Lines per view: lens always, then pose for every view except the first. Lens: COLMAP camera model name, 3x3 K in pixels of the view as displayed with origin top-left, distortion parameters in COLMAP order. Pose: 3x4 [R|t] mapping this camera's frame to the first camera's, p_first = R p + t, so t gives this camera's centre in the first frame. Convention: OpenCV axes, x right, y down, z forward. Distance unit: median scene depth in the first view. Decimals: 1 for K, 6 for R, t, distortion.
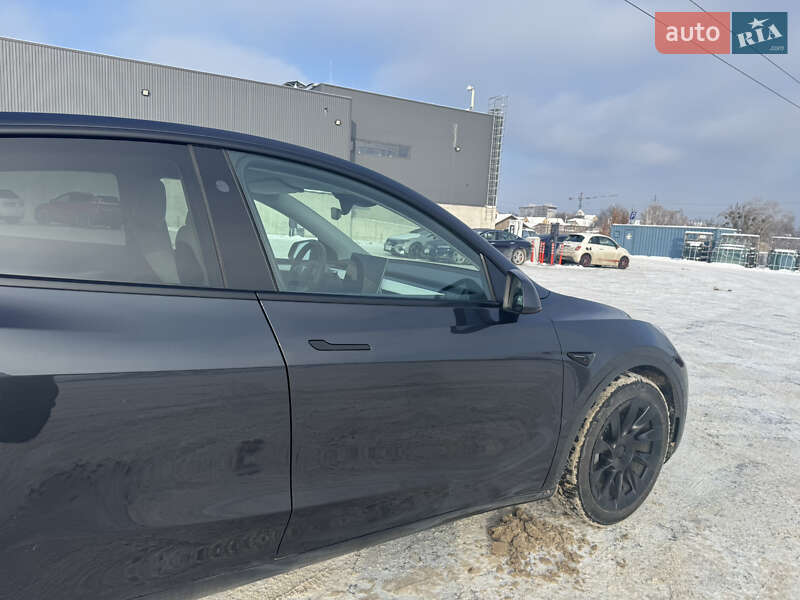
lens RADIAL K [[535.5, 0, 393.6], [0, 535.5, 306.2], [0, 0, 1]] dist [0.015975, -0.028176]
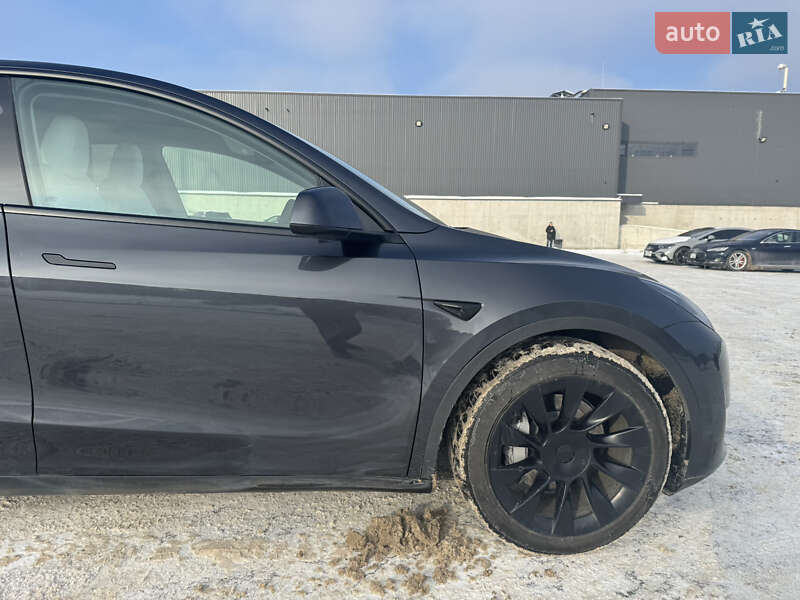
lens RADIAL K [[535.5, 0, 416.7], [0, 535.5, 296.1], [0, 0, 1]] dist [0.015975, -0.028176]
pose [[0.887138, 0.010565, -0.461383, 0.608692], [-0.032960, 0.998636, -0.040506, 0.104900], [0.460326, 0.051142, 0.886276, 0.284832]]
